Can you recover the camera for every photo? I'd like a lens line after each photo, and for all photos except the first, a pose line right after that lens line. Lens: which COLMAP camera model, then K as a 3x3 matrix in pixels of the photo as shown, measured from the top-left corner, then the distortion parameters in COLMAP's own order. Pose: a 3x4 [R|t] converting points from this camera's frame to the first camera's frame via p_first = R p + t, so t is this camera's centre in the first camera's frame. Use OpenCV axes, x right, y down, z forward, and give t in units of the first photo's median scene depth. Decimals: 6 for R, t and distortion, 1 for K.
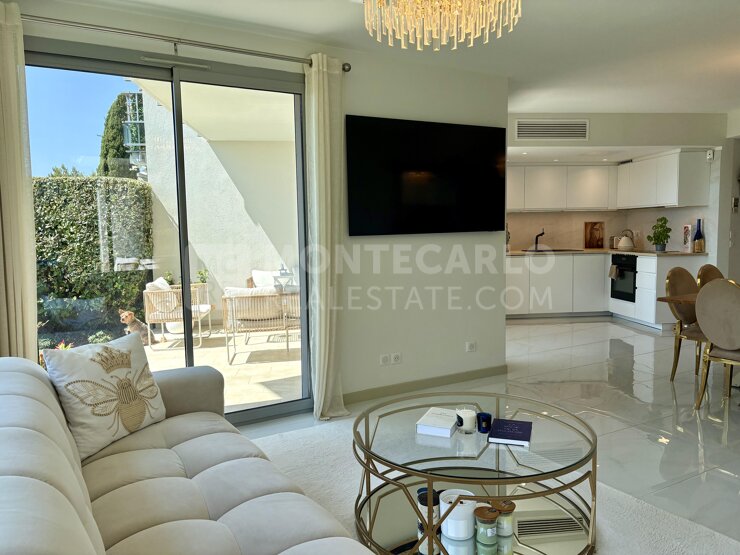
lens RADIAL K [[561.5, 0, 370.0], [0, 561.5, 277.5], [0, 0, 1]] dist [0.006962, -0.000947]
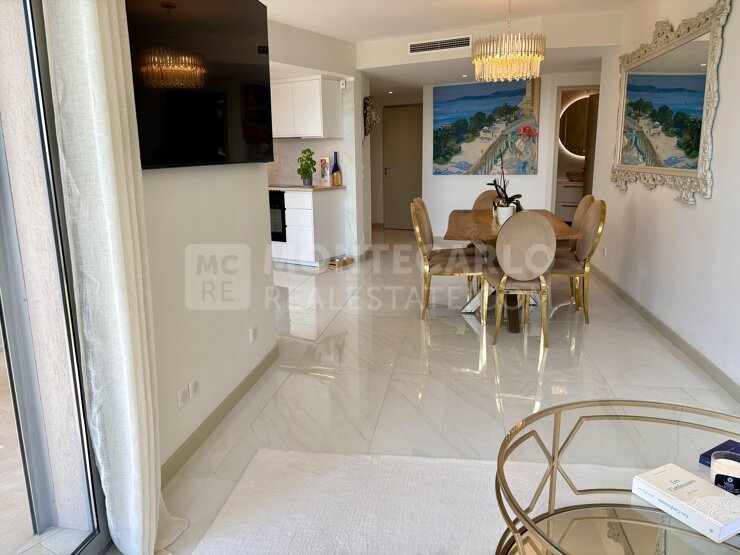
lens RADIAL K [[561.5, 0, 370.0], [0, 561.5, 277.5], [0, 0, 1]] dist [0.006962, -0.000947]
pose [[0.635040, -0.151470, 0.757484, -0.157936], [0.067076, 0.987696, 0.141271, -0.020557], [-0.769562, -0.038904, 0.637386, 0.317119]]
